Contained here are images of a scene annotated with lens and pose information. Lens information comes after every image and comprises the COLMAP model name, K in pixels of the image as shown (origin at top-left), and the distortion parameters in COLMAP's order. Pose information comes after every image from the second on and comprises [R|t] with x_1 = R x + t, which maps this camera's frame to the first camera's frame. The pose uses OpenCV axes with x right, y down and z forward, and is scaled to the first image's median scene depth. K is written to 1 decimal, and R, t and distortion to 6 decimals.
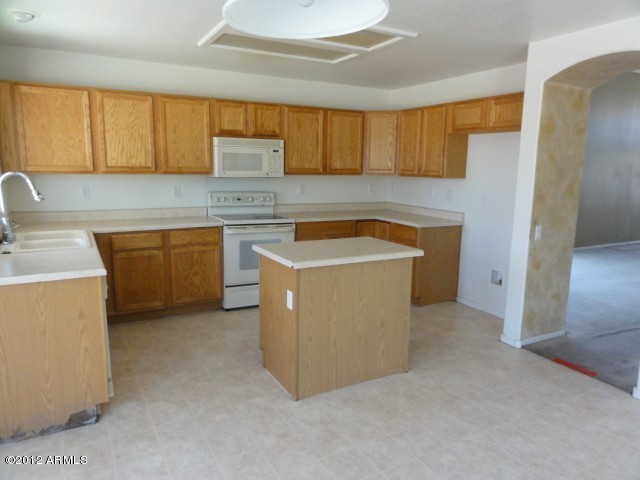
lens RADIAL K [[453.9, 0, 320.0], [0, 453.9, 240.0], [0, 0, 1]] dist [-0.002989, 0.004036]
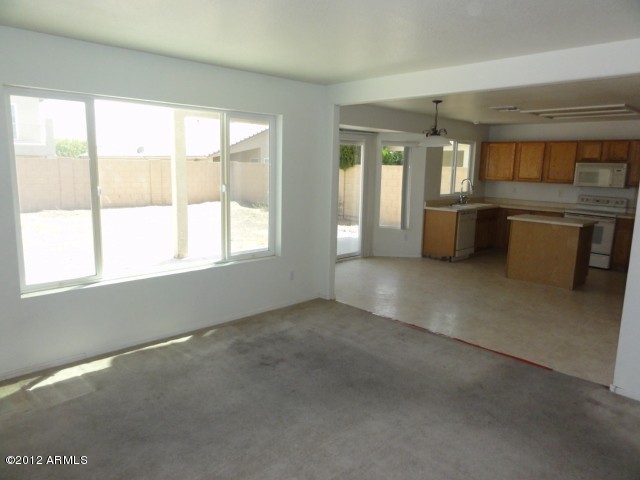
lens RADIAL K [[453.9, 0, 320.0], [0, 453.9, 240.0], [0, 0, 1]] dist [-0.002989, 0.004036]
pose [[0.267021, 0.149024, -0.952099, 1.199152], [-0.182446, 0.977921, 0.101898, 0.064697], [0.946263, 0.146497, 0.288314, -0.385888]]
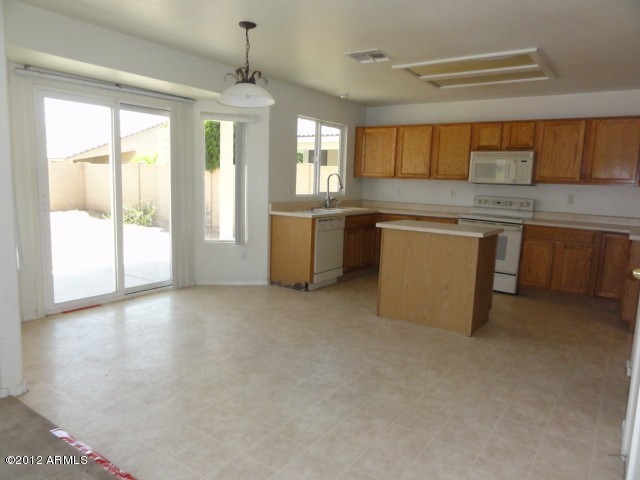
lens RADIAL K [[453.9, 0, 320.0], [0, 453.9, 240.0], [0, 0, 1]] dist [-0.002989, 0.004036]
pose [[0.443180, 0.116851, -0.888784, 0.759668], [-0.178573, 0.983105, 0.040208, 0.047505], [0.878466, 0.140893, 0.456559, 0.058712]]
